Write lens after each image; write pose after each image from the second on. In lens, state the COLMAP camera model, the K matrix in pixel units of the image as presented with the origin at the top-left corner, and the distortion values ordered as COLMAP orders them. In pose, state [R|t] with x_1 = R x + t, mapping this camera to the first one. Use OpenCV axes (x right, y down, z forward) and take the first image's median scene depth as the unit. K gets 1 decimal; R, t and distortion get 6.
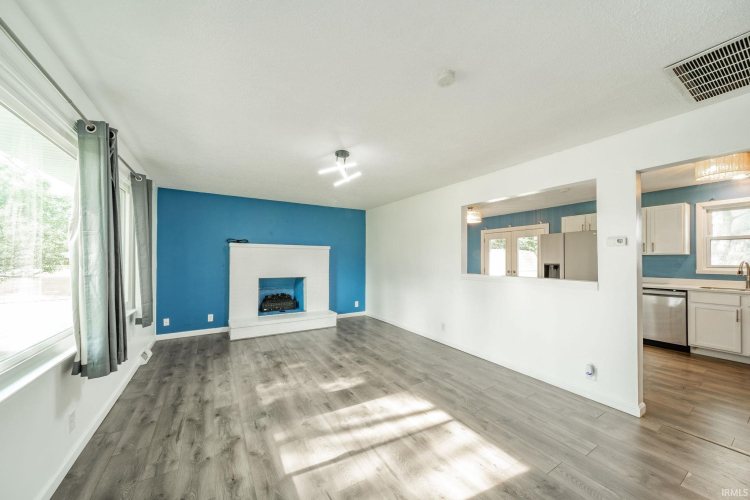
lens RADIAL K [[265.6, 0, 379.5], [0, 265.6, 248.5], [0, 0, 1]] dist [-0.002592, -0.000180]
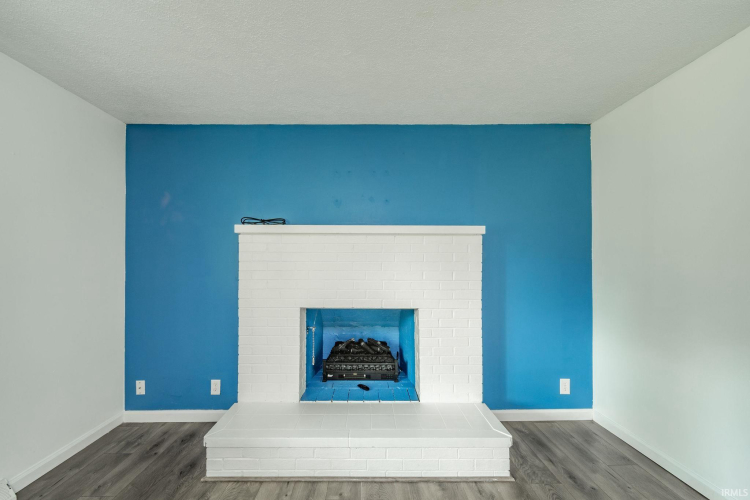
lens RADIAL K [[265.6, 0, 379.5], [0, 265.6, 248.5], [0, 0, 1]] dist [-0.002592, -0.000180]
pose [[0.845703, -0.010477, -0.533552, -0.117169], [0.022921, 0.999598, 0.016701, 0.012945], [0.533162, -0.026353, 0.845603, 0.636556]]
